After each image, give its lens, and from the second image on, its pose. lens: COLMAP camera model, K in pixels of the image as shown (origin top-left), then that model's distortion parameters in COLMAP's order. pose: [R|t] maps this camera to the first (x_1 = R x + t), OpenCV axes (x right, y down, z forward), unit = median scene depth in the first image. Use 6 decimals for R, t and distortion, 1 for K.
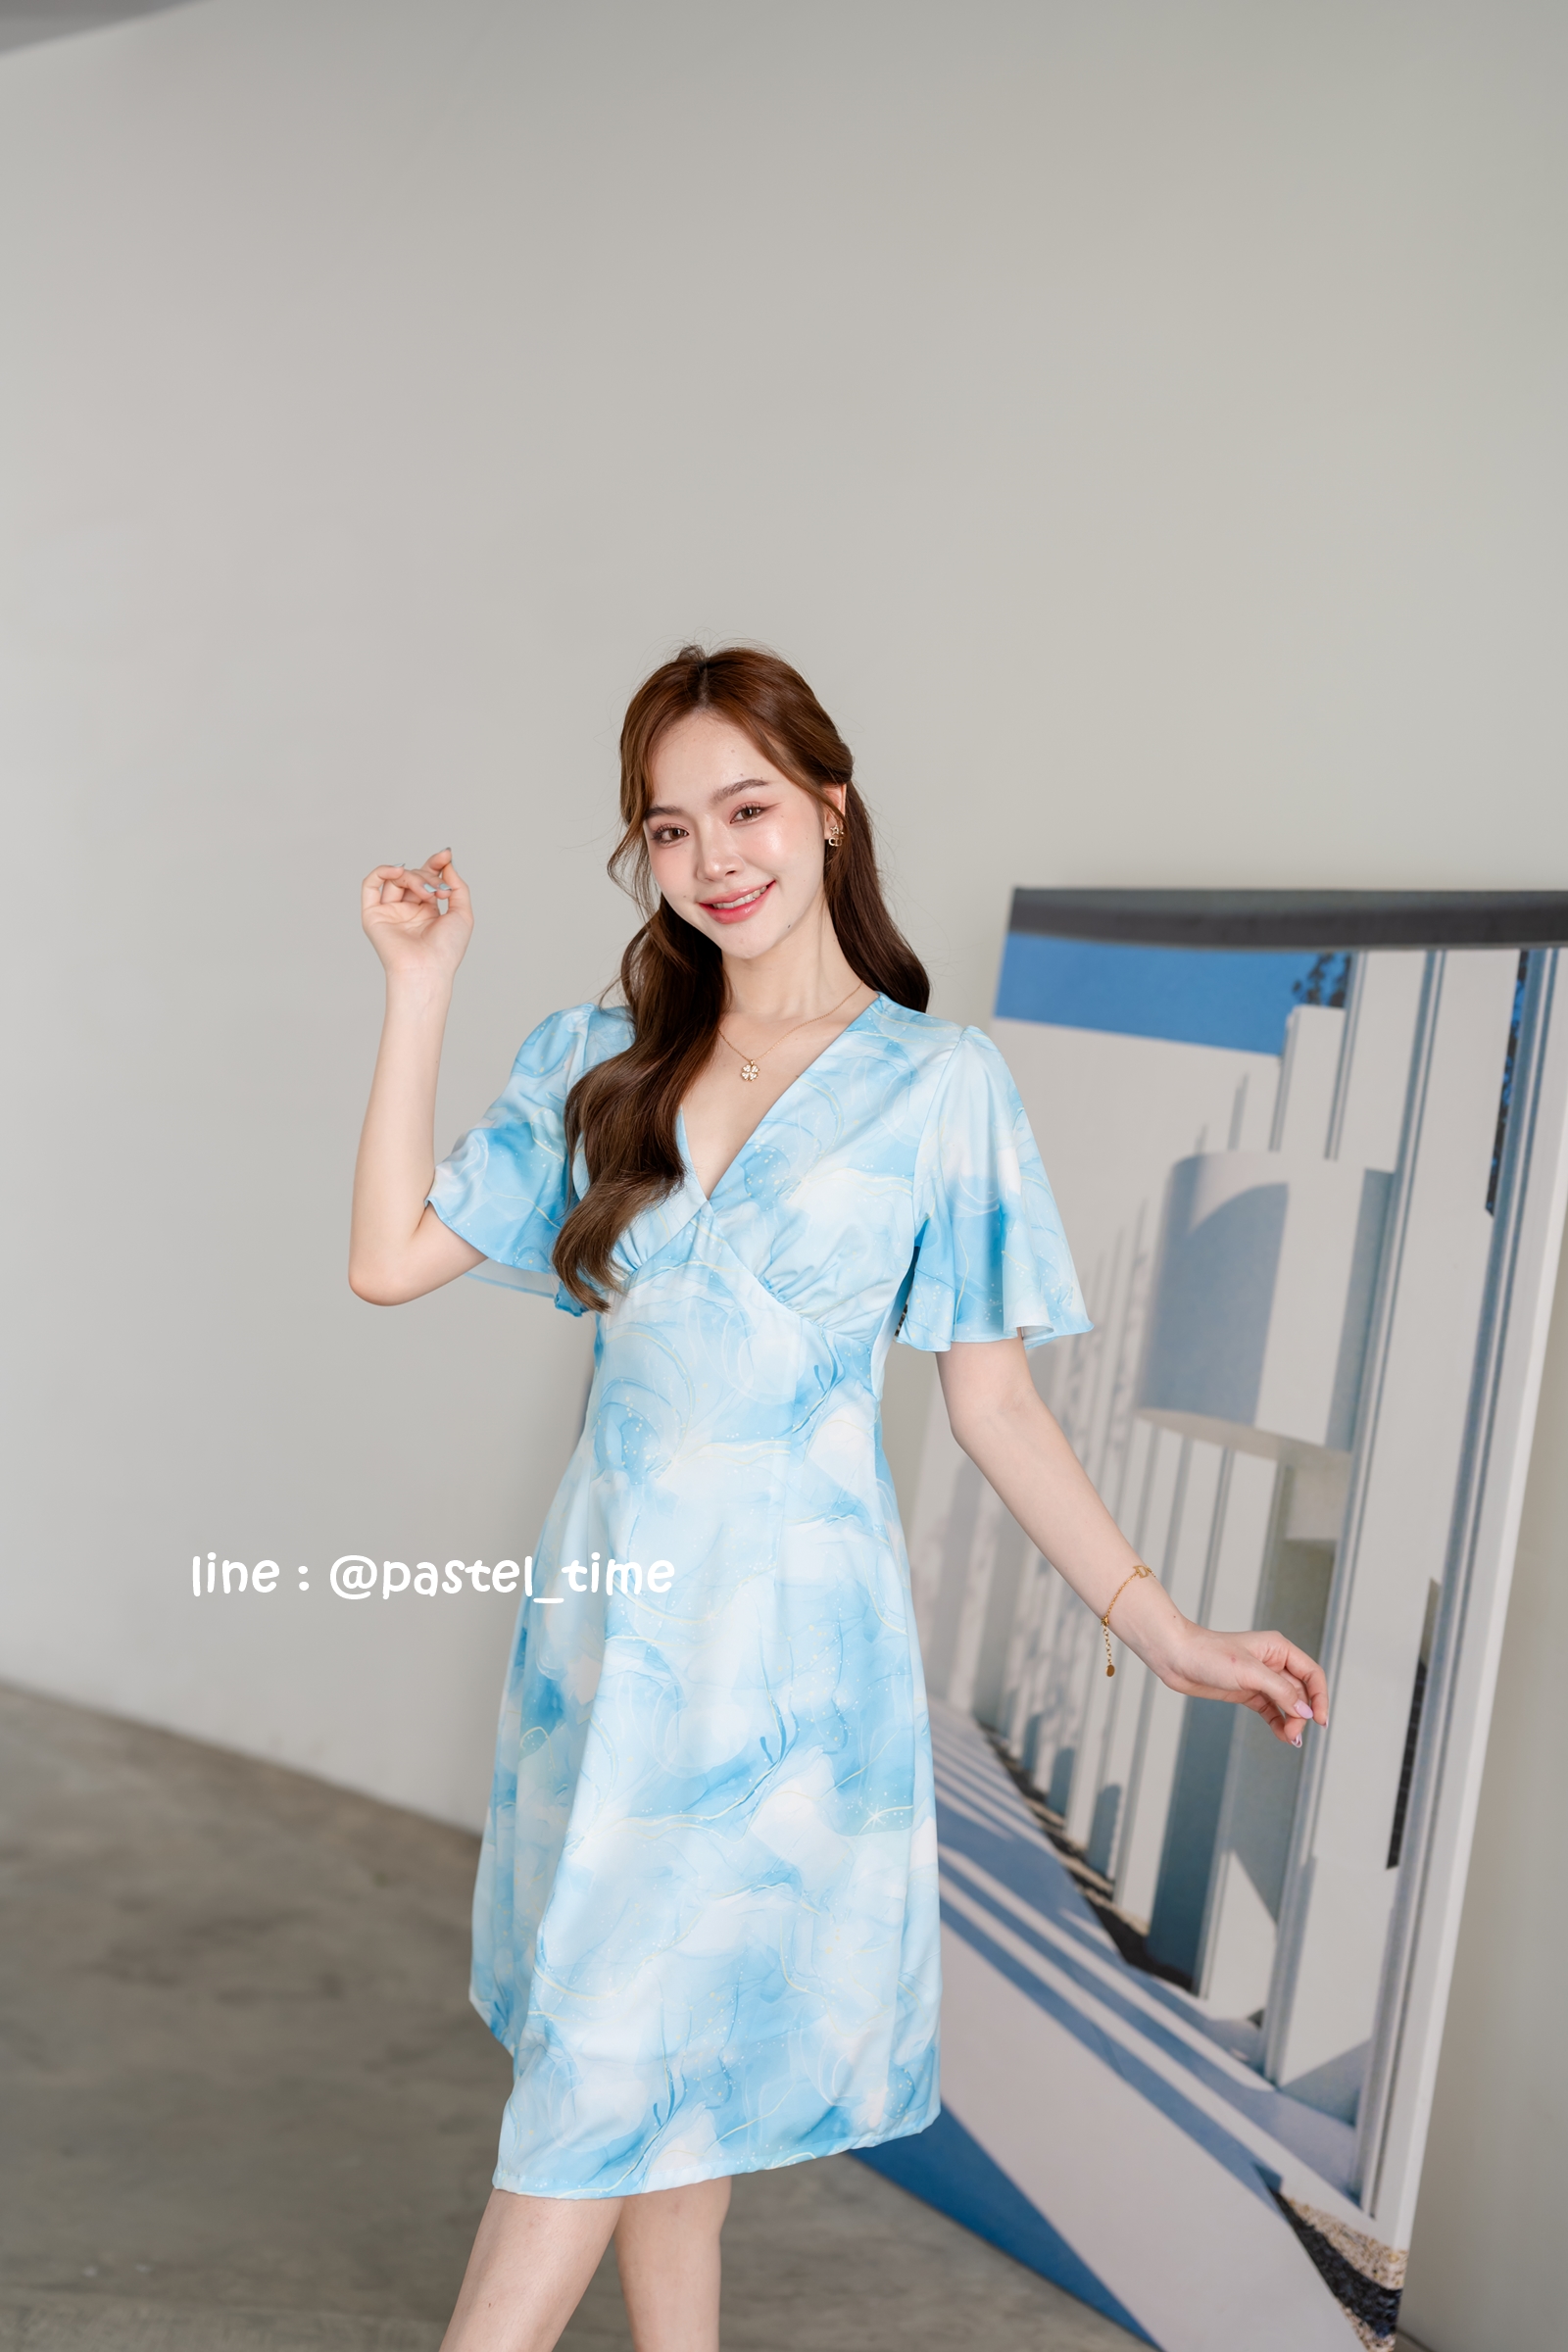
lens RADIAL K [[3410.6, 0, 805.3], [0, 3410.6, 1179.9], [0, 0, 1]] dist [0.009959, 0.000000]
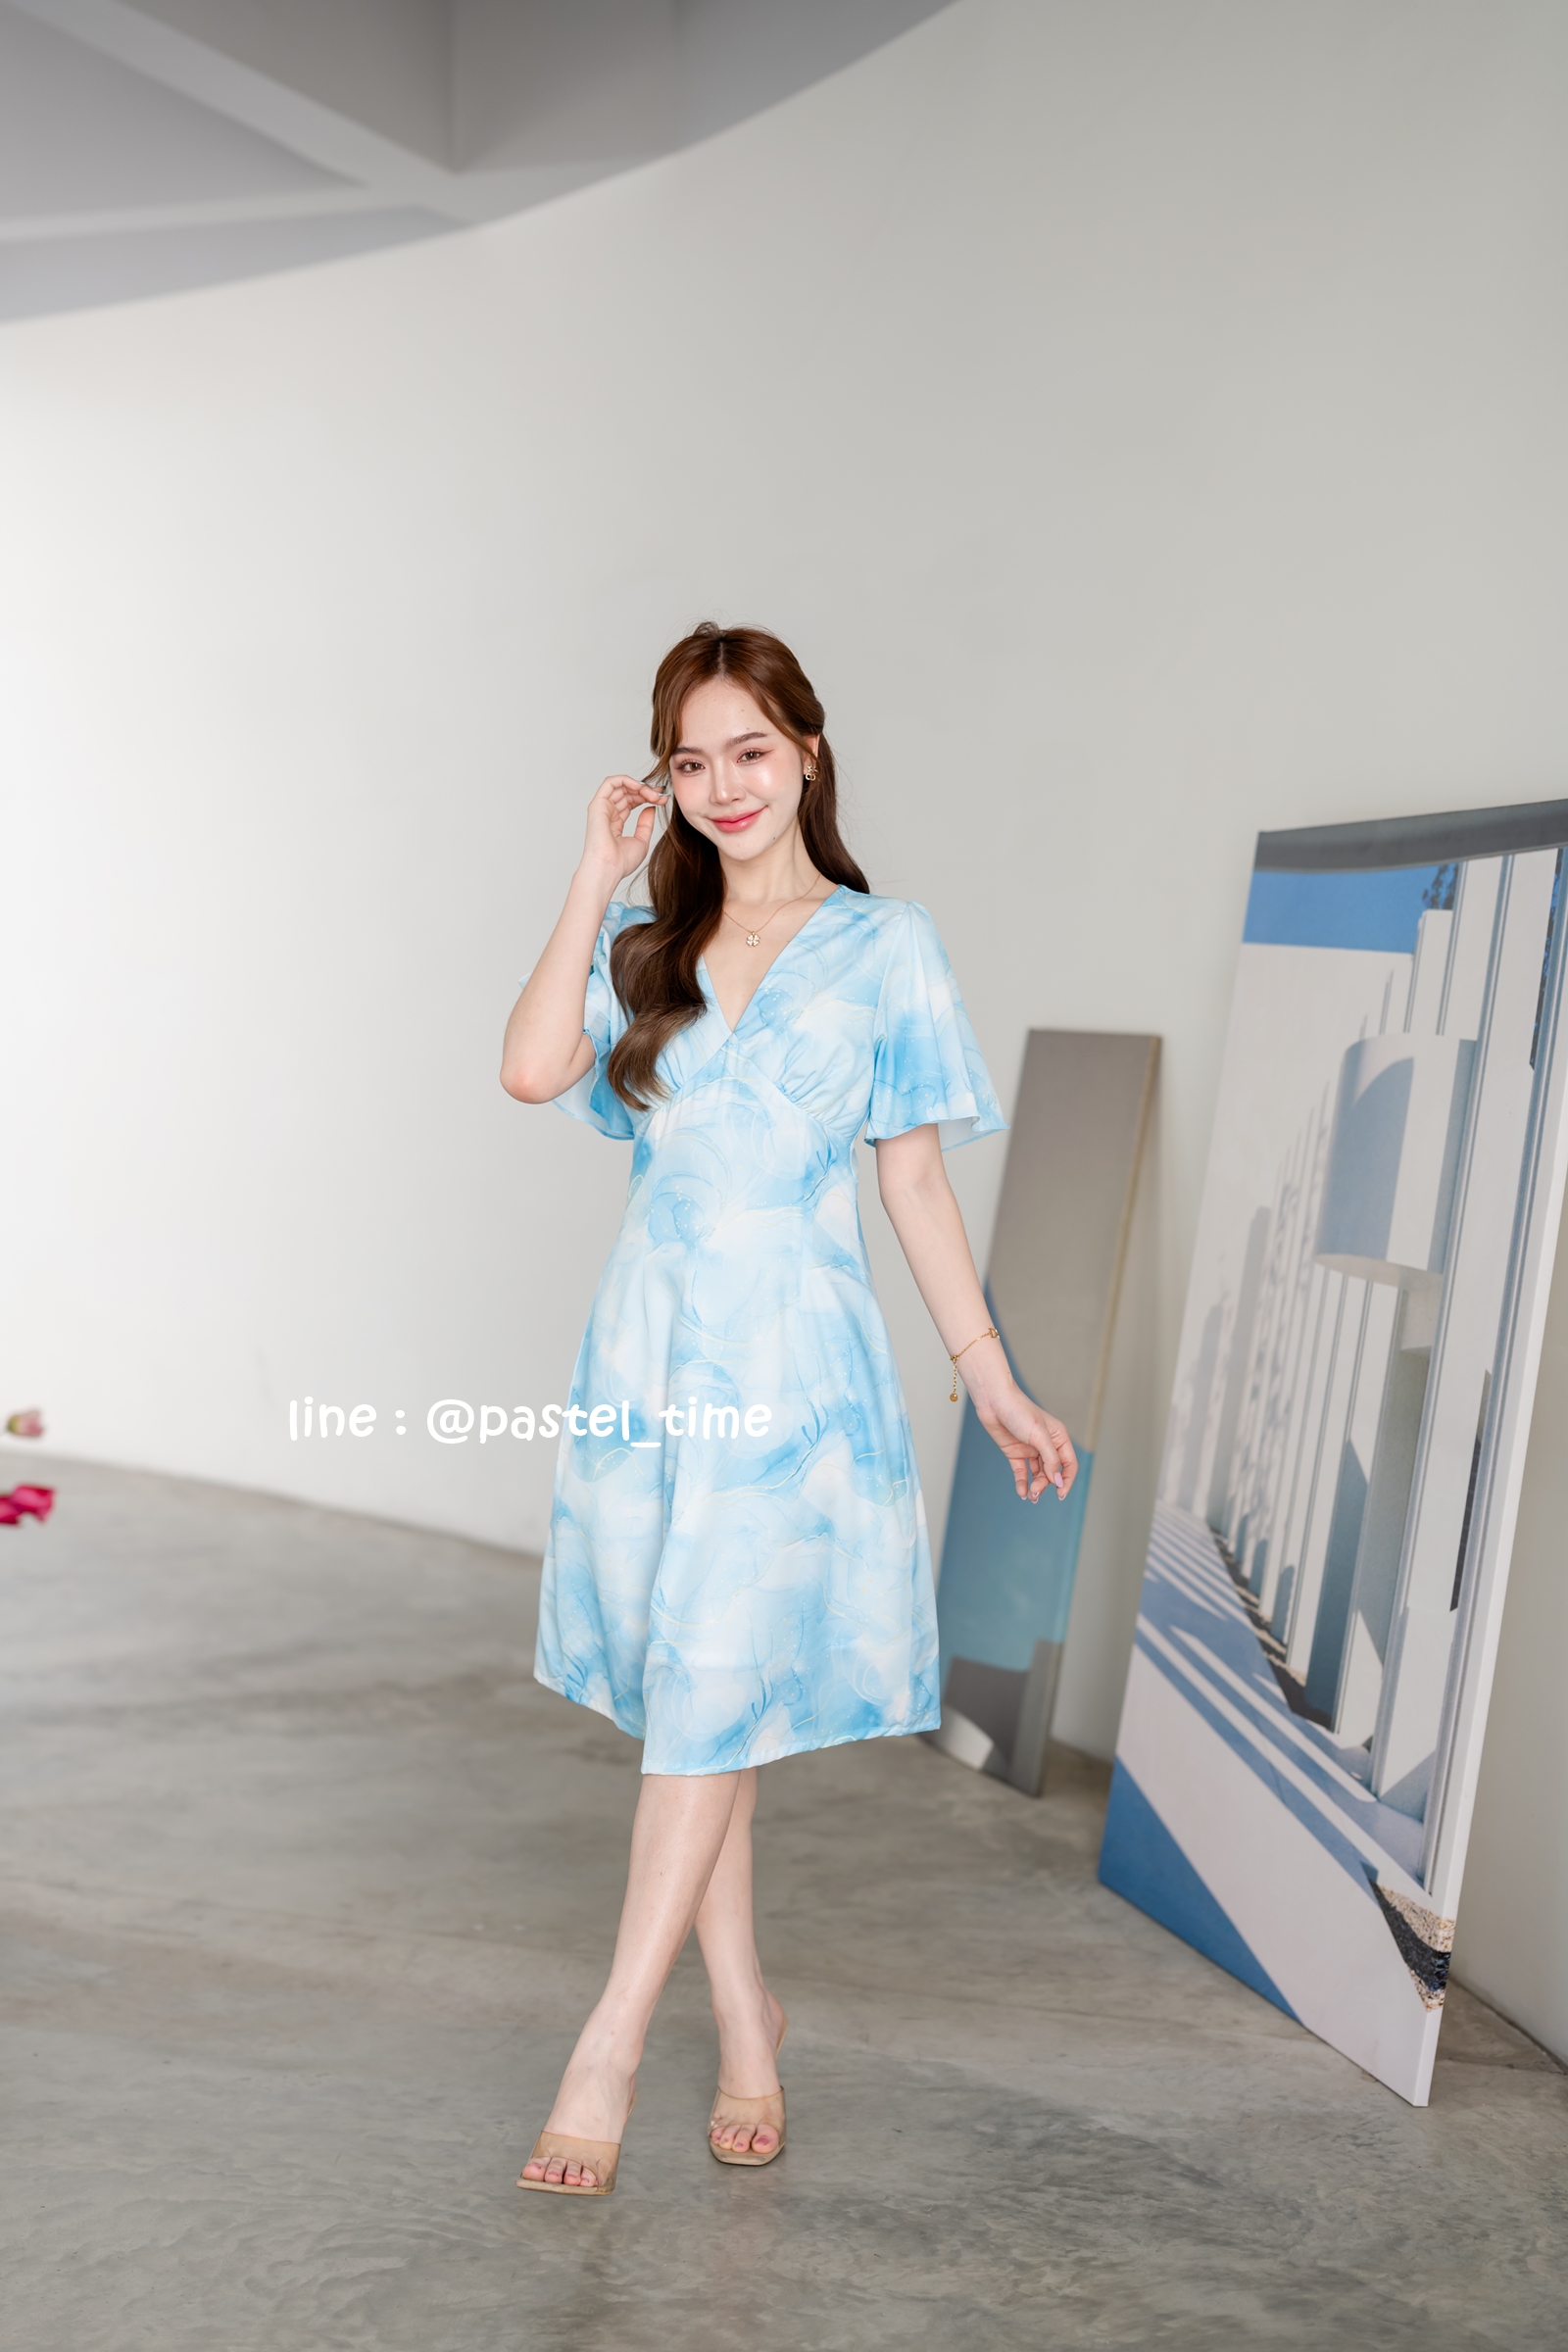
lens RADIAL K [[3410.6, 0, 773.9], [0, 3410.6, 1181.9], [0, 0, 1]] dist [0.009959, 0.000000]
pose [[0.966864, -0.006548, -0.255208, 0.232309], [0.001336, 0.999787, -0.020589, 0.069792], [0.255288, 0.019566, 0.966667, -0.217404]]
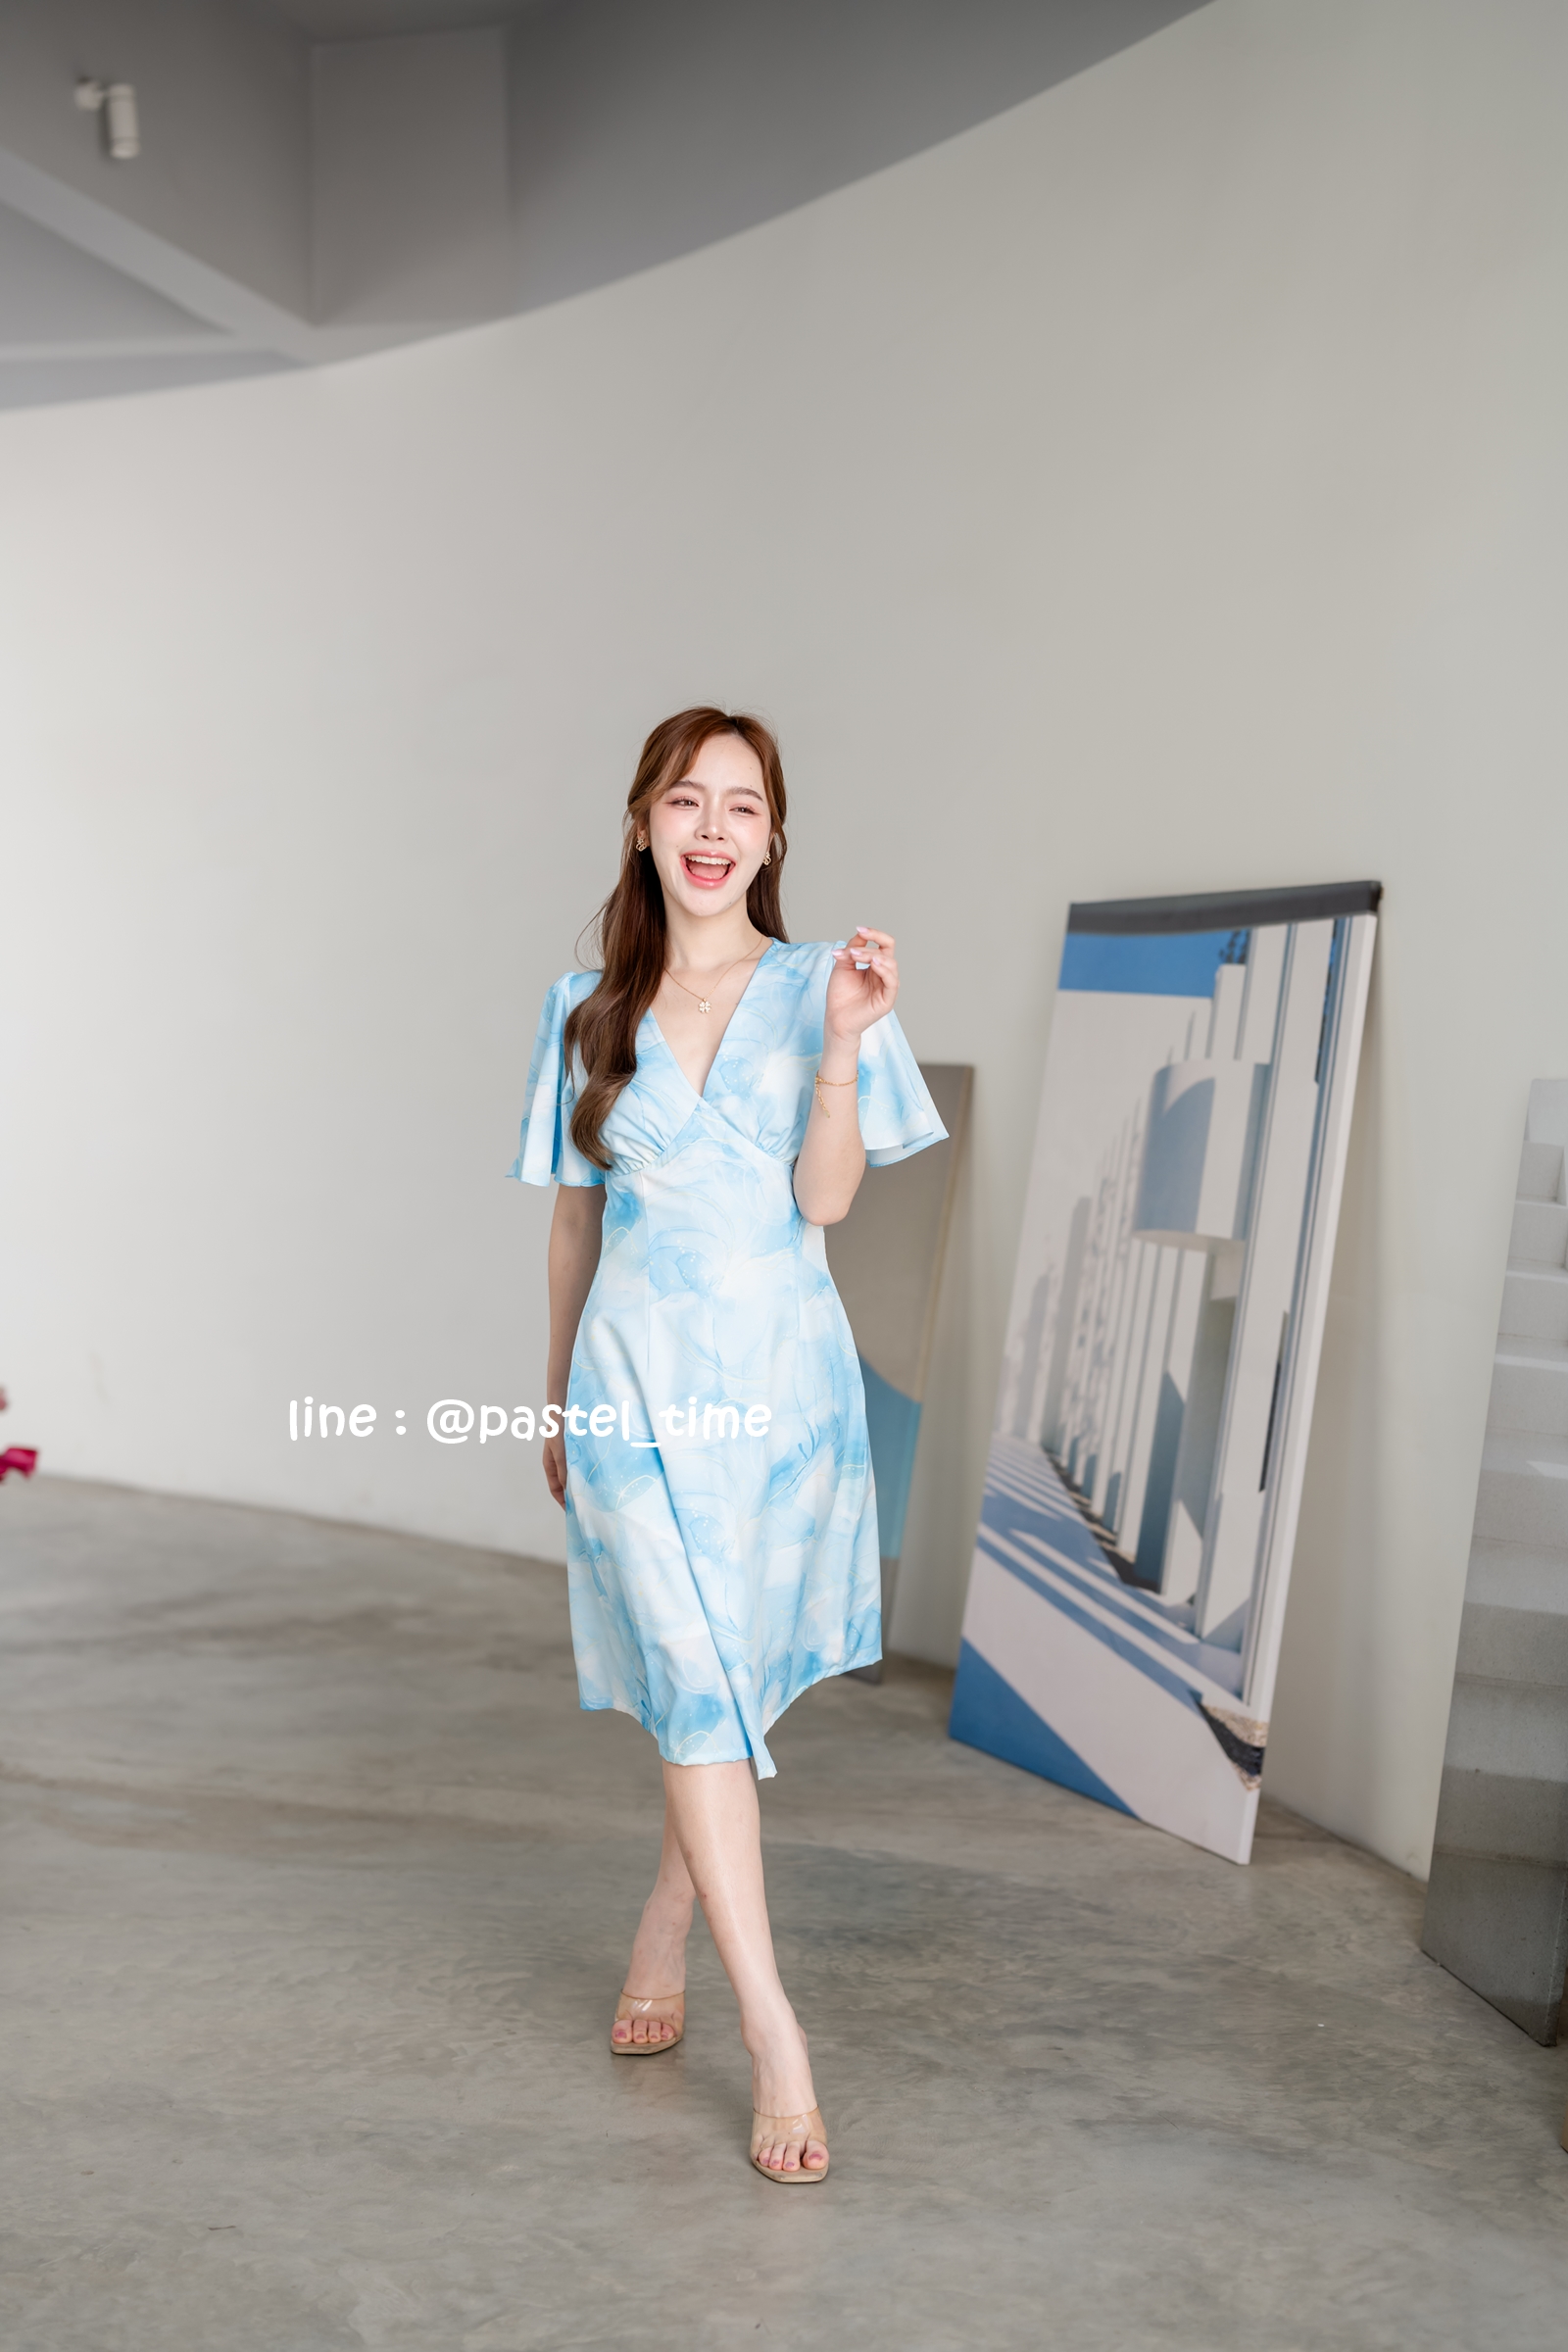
lens RADIAL K [[3410.6, 0, 781.2], [0, 3410.6, 1162.7], [0, 0, 1]] dist [0.009959, 0.000000]
pose [[0.992083, -0.014181, -0.124779, 0.140345], [0.009033, 0.999088, -0.041725, 0.104771], [0.125257, 0.040267, 0.991307, -0.583210]]
